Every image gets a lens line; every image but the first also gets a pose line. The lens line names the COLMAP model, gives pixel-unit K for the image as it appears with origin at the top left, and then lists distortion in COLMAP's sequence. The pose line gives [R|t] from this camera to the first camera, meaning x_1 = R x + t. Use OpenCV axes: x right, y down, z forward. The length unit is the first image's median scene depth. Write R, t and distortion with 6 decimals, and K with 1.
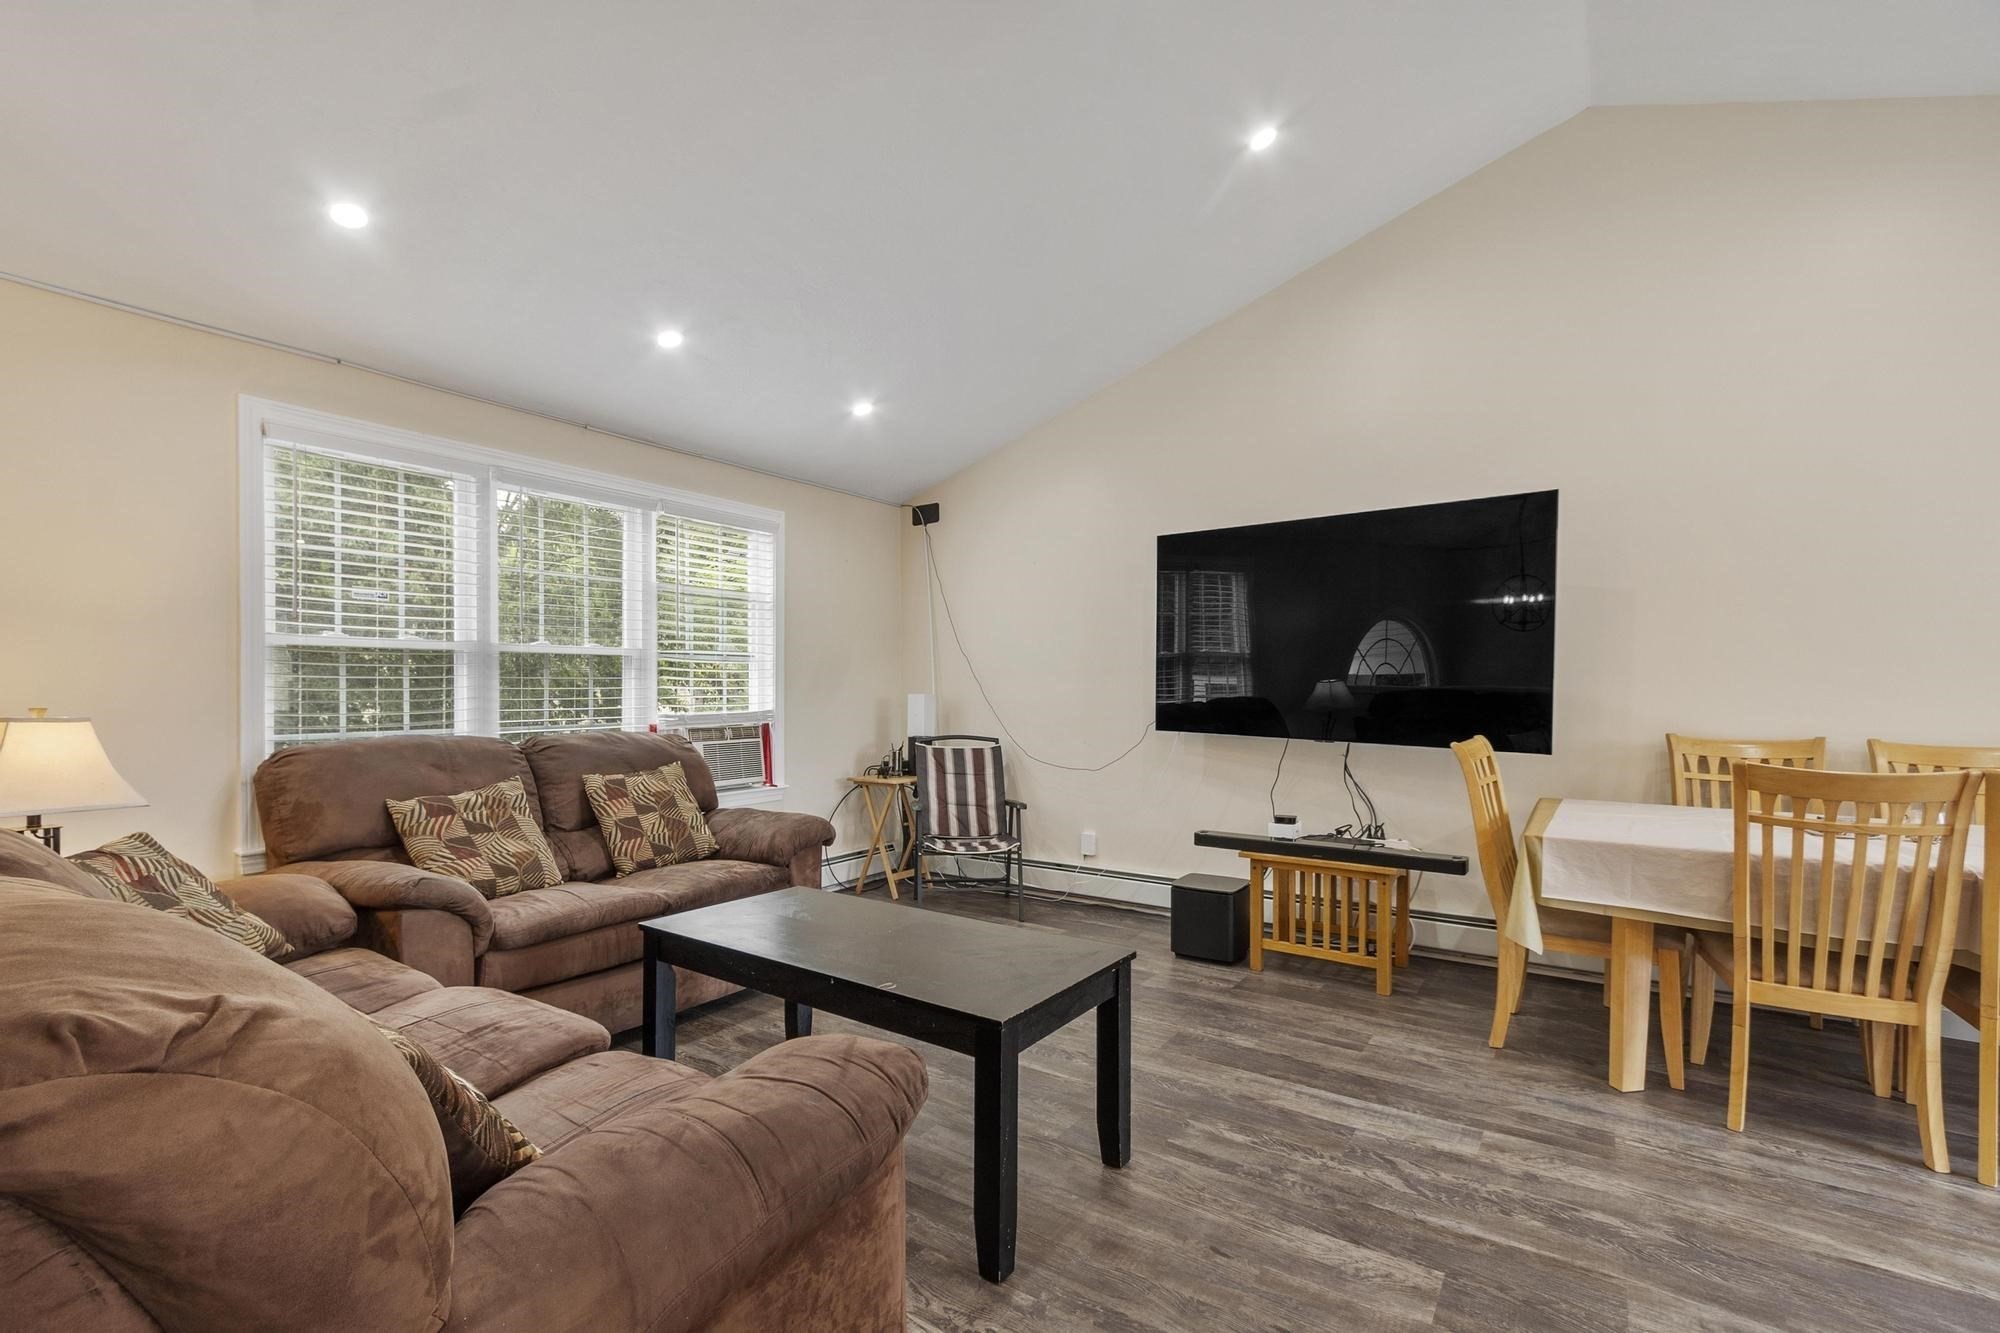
lens RADIAL K [[890.2, 0, 961.6], [0, 890.2, 694.6], [0, 0, 1]] dist [0.000929, 0.000269]
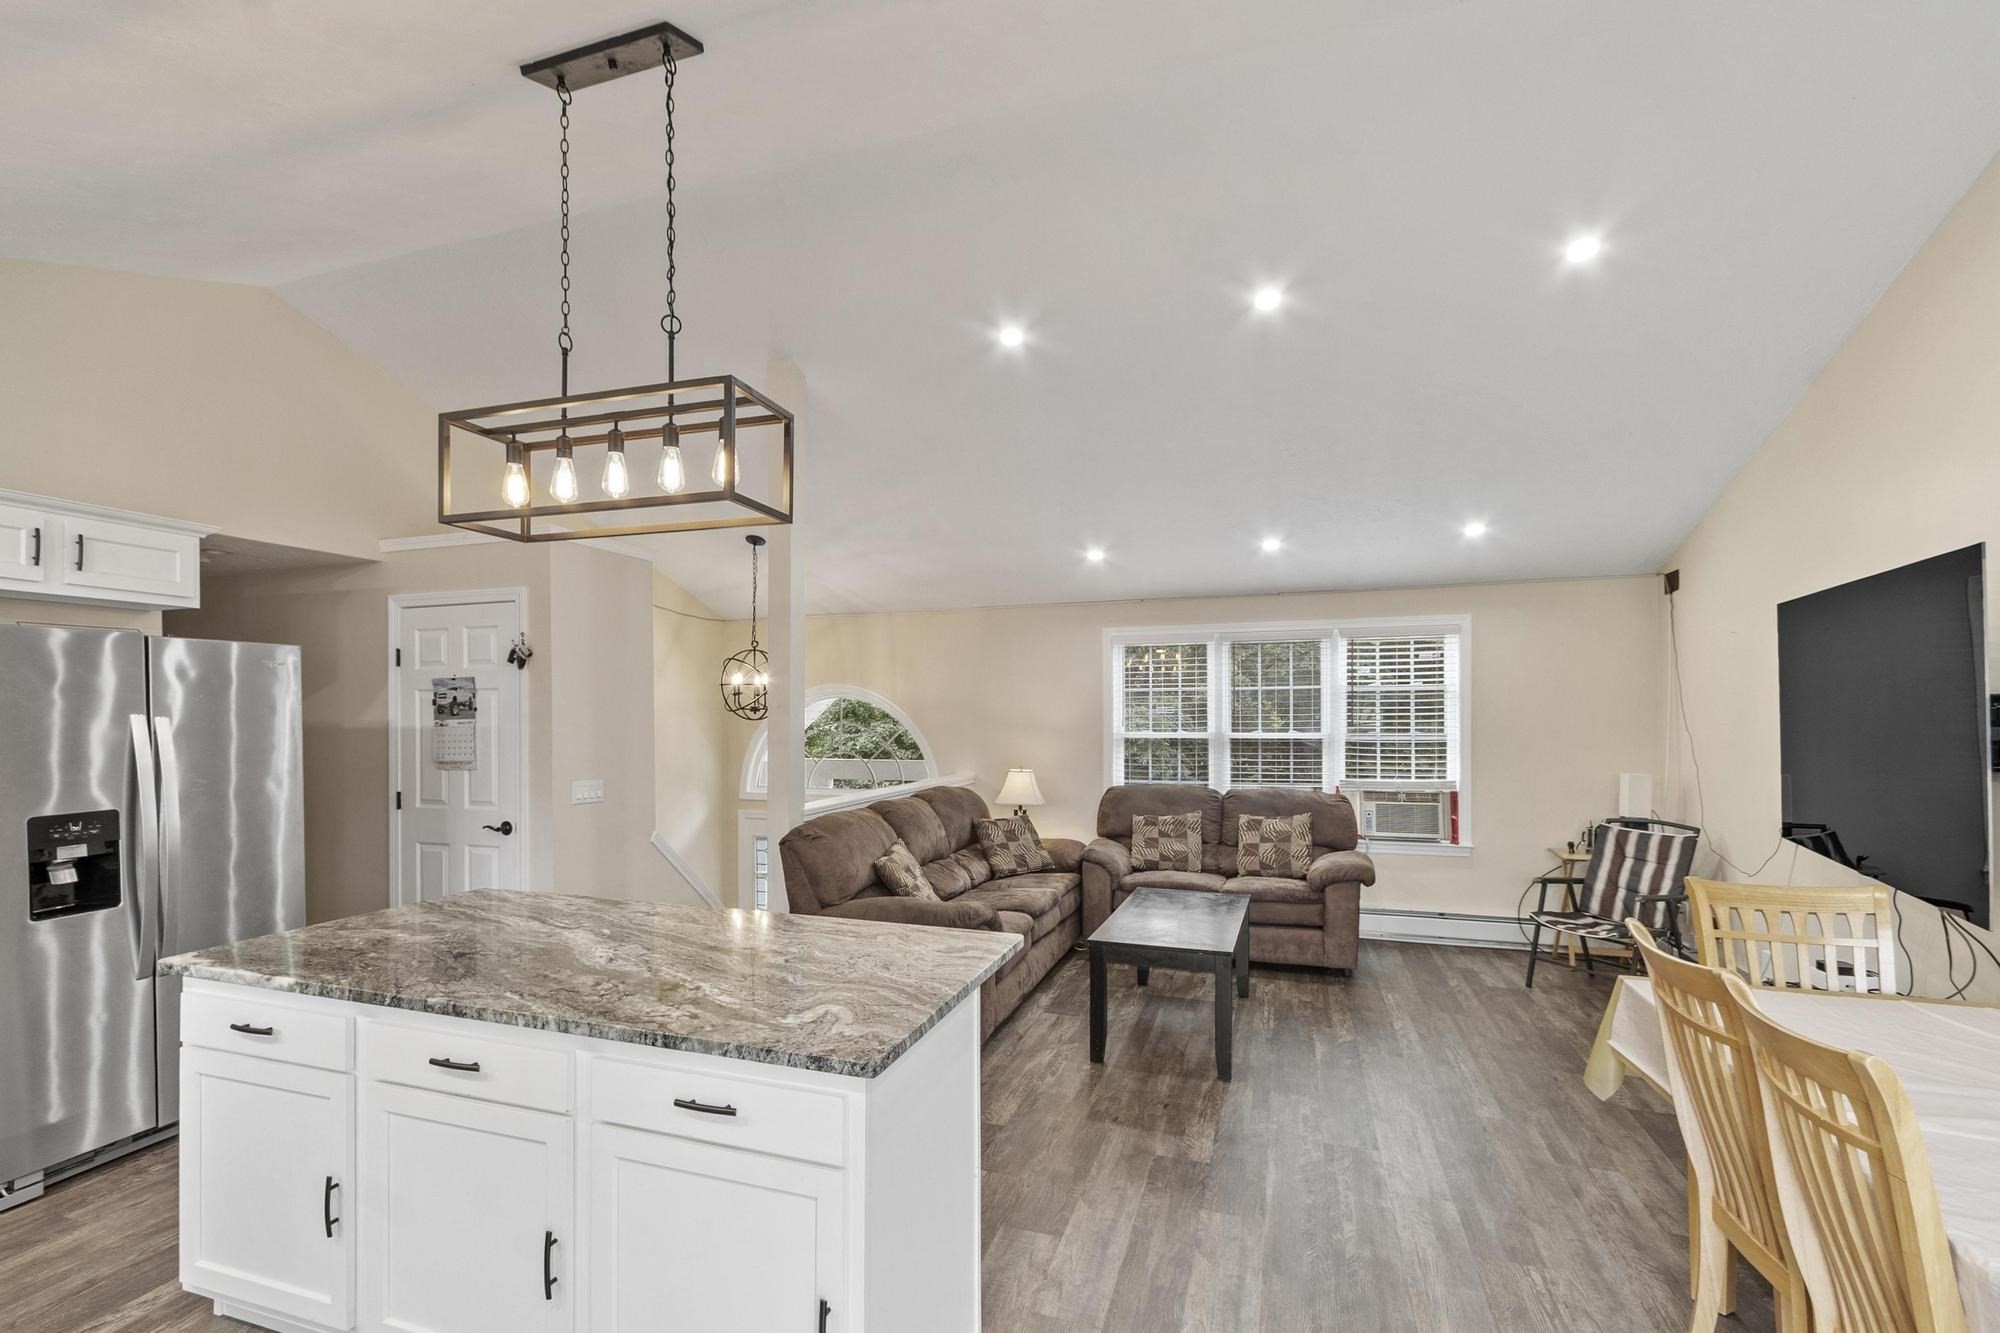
lens RADIAL K [[889.6, 0, 979.6], [0, 889.6, 717.2], [0, 0, 1]] dist [0.005259, 0.000250]
pose [[0.276127, -0.001190, -0.961120, 1.036584], [-0.003043, 0.999993, -0.002112, -0.086518], [0.961116, 0.003508, 0.276121, 0.064237]]
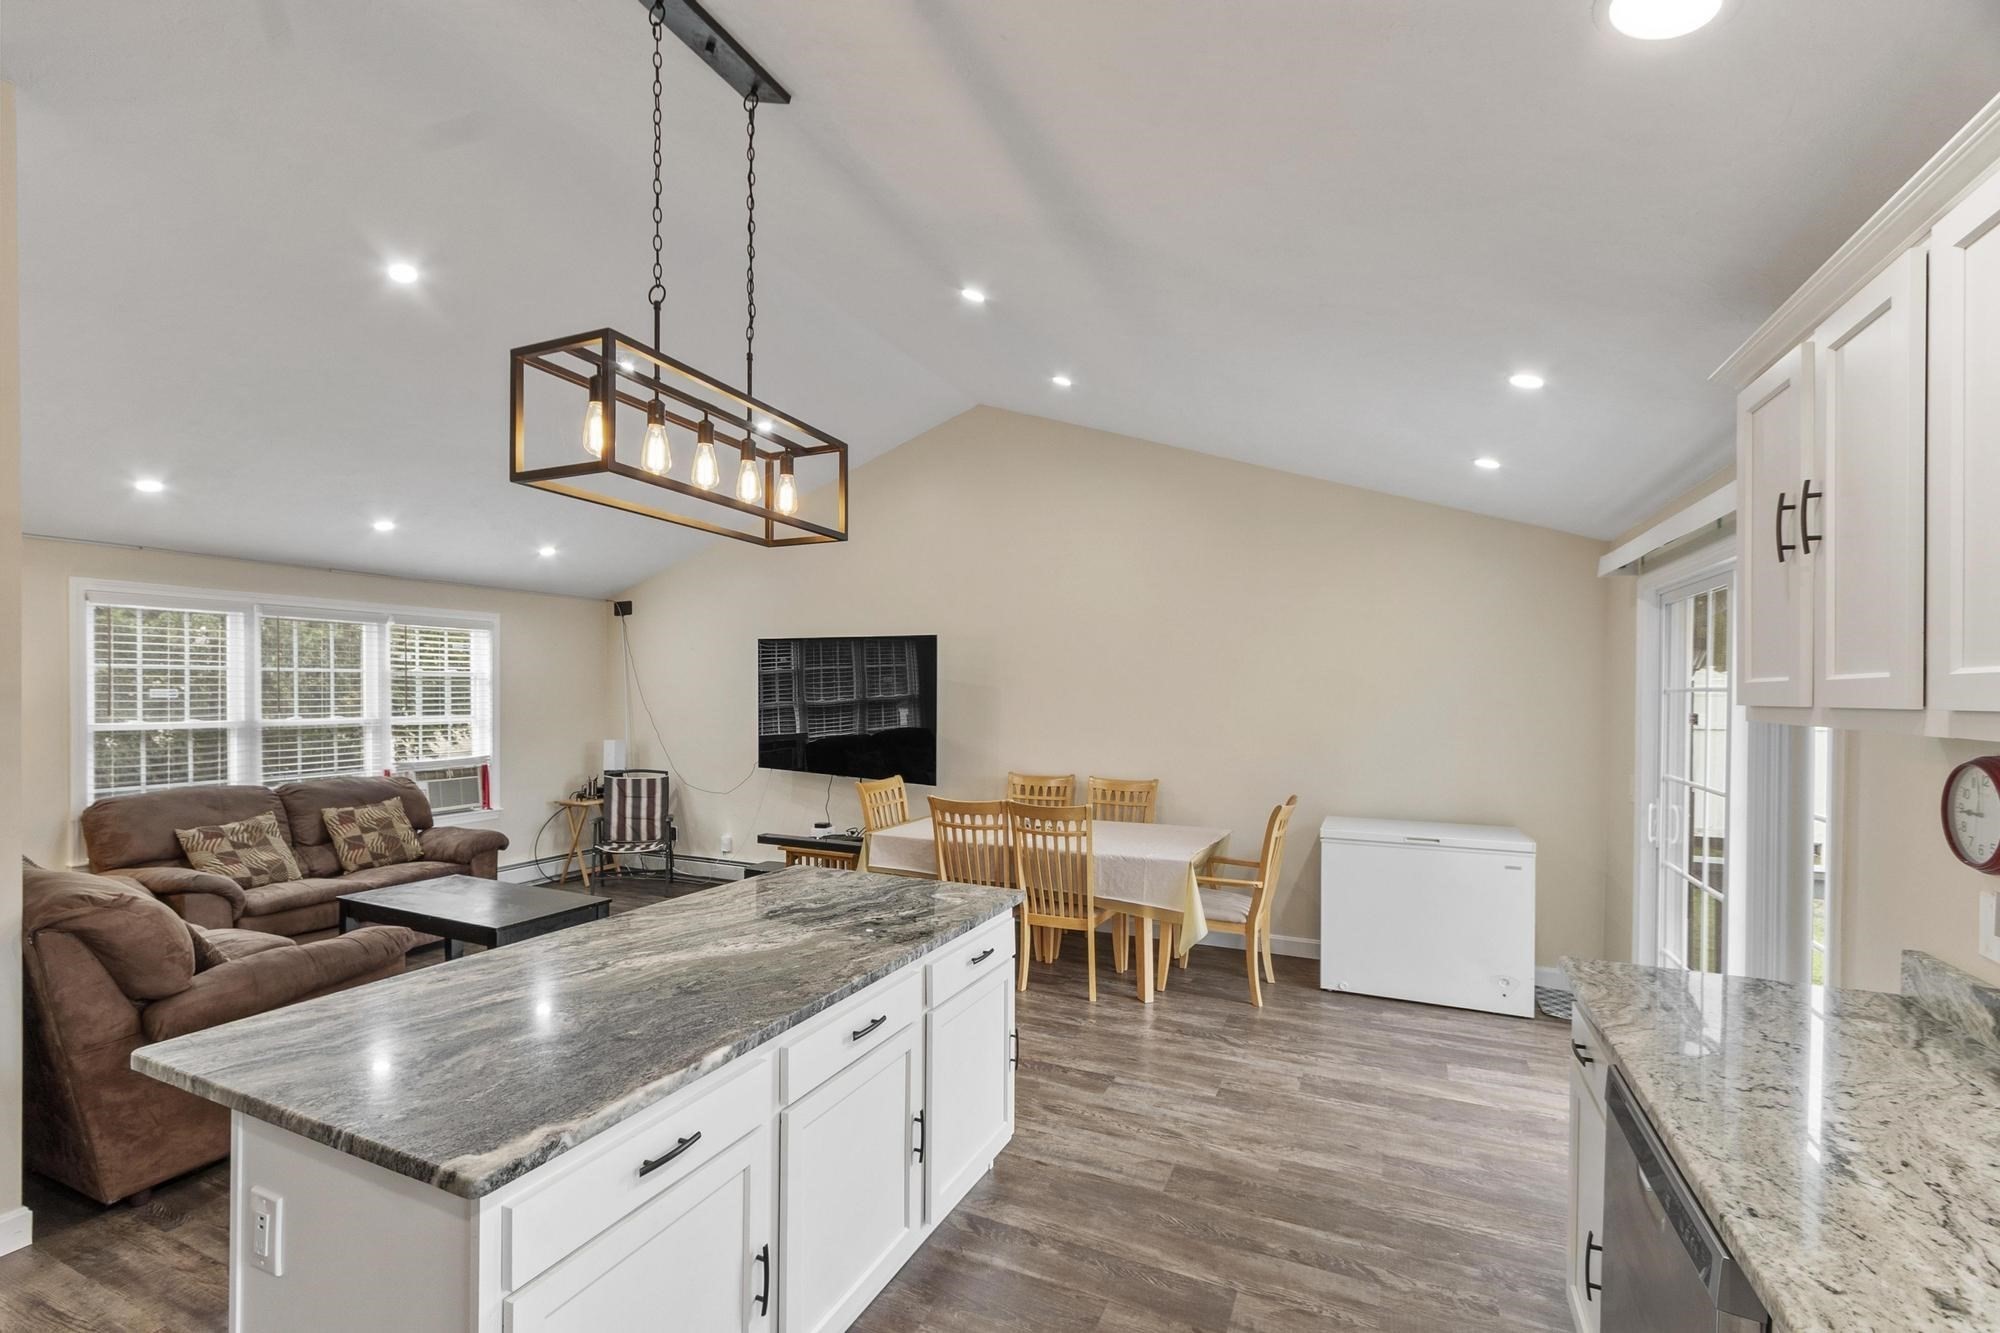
lens RADIAL K [[868.1, 0, 977.0], [0, 868.1, 697.7], [0, 0, 1]] dist [0.000202, 0.000407]
pose [[0.985774, 0.000030, 0.168079, 0.428401], [-0.000057, 1.000000, 0.000154, -0.099675], [-0.168079, -0.000162, 0.985774, -0.653057]]
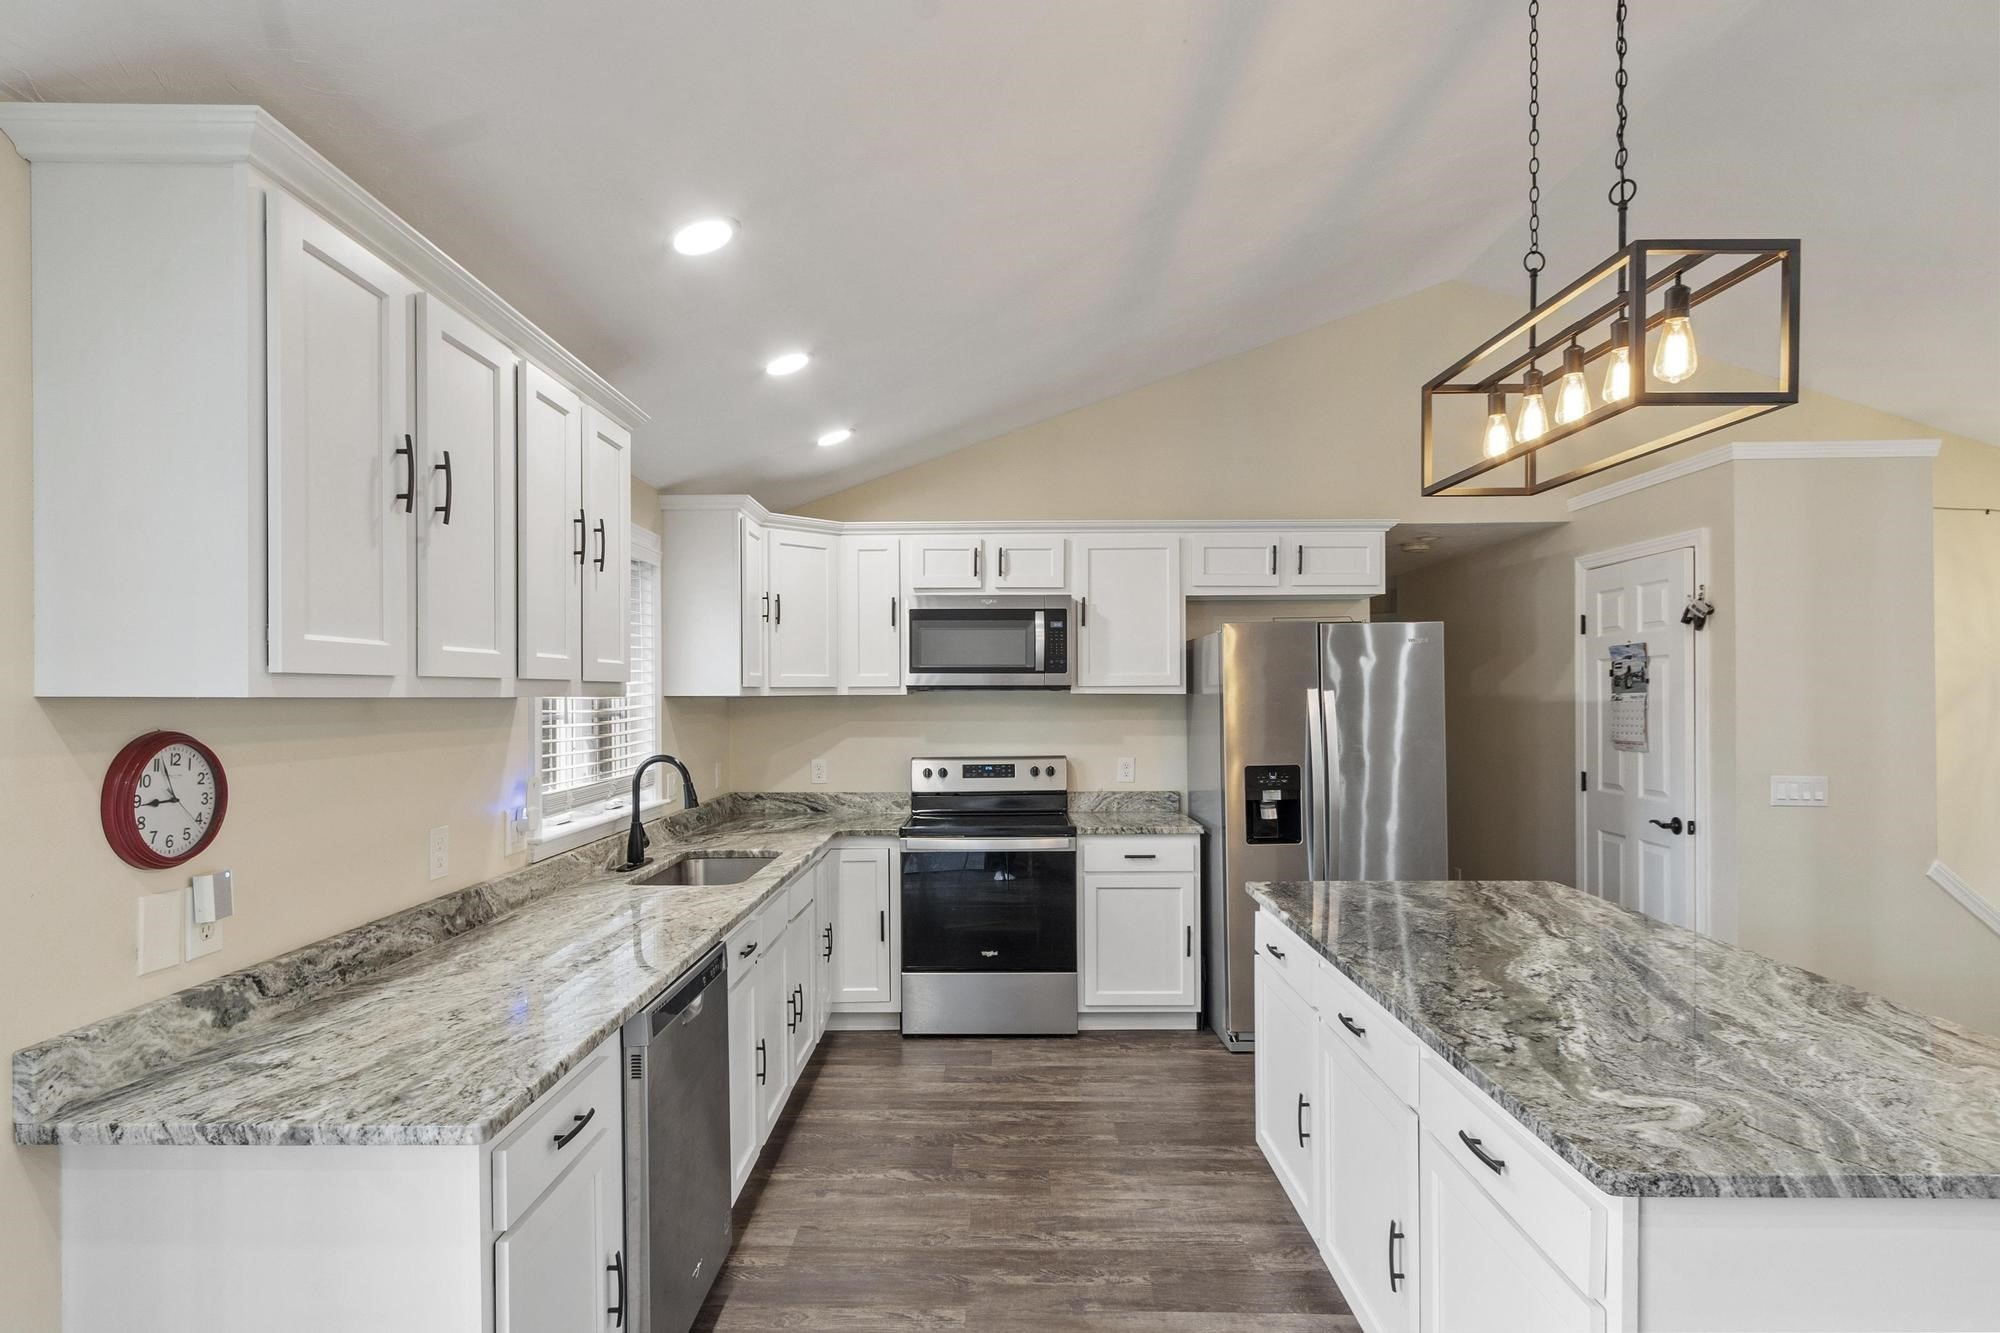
lens RADIAL K [[1037.9, 0, 967.2], [0, 1037.9, 694.6], [0, 0, 1]] dist [0.000569, -0.000370]
pose [[-0.834955, 0.002350, -0.550313, 0.993740], [-0.001641, 0.999976, 0.006760, -0.088838], [0.550315, 0.006547, -0.834931, 0.311716]]
